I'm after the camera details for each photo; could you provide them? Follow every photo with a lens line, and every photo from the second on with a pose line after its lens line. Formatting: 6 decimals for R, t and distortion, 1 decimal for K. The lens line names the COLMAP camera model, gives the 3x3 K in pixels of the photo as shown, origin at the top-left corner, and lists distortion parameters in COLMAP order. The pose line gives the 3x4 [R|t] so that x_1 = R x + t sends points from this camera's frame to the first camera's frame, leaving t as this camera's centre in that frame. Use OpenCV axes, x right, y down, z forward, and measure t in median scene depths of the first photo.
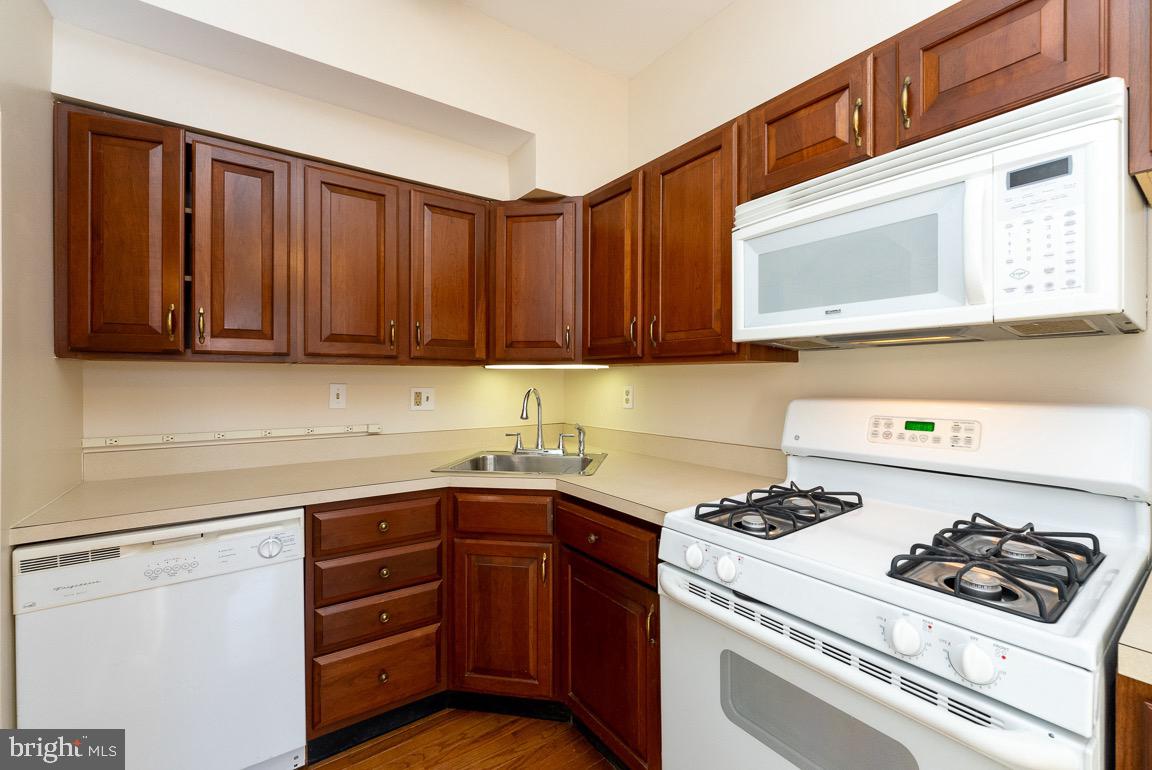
lens RADIAL K [[475.2, 0, 579.3], [0, 475.2, 374.9], [0, 0, 1]] dist [0.023810, -0.002205]
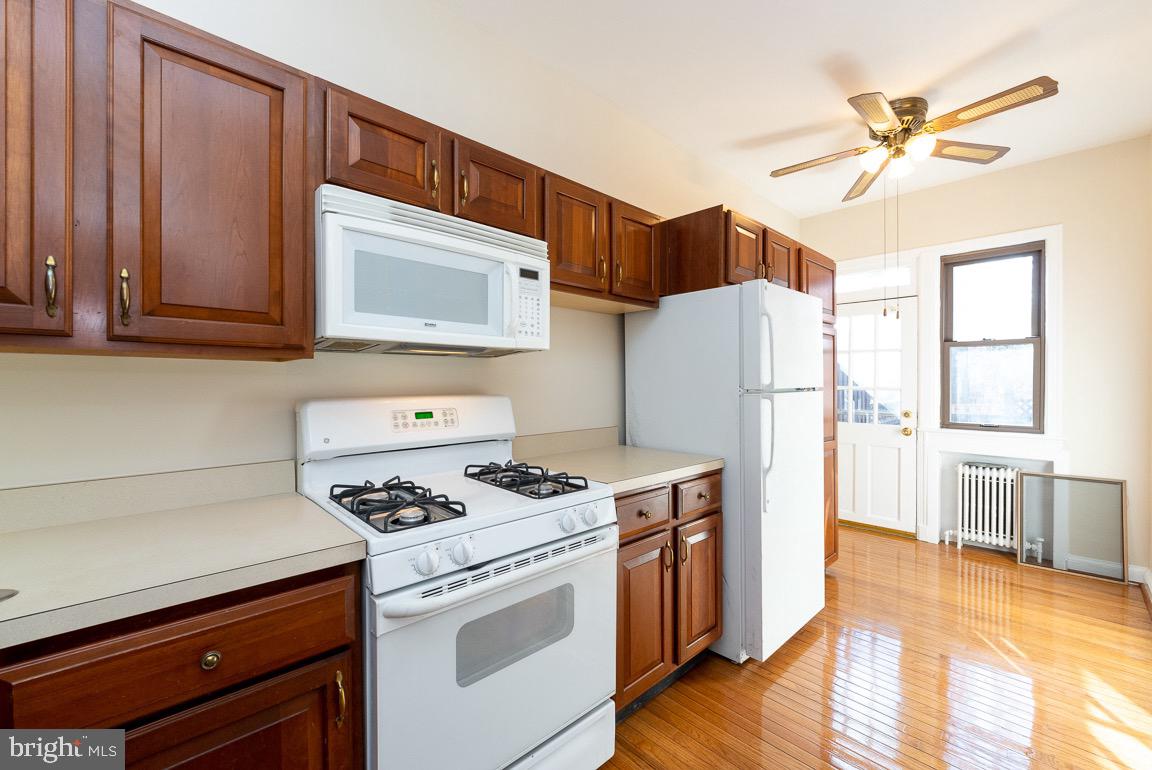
lens RADIAL K [[475.2, 0, 577.9], [0, 475.2, 384.3], [0, 0, 1]] dist [0.023810, -0.002205]
pose [[-0.119799, -0.002493, 0.992795, -0.755733], [-0.005884, 0.999981, 0.001801, 0.015255], [-0.992781, -0.005626, -0.119811, 0.807942]]
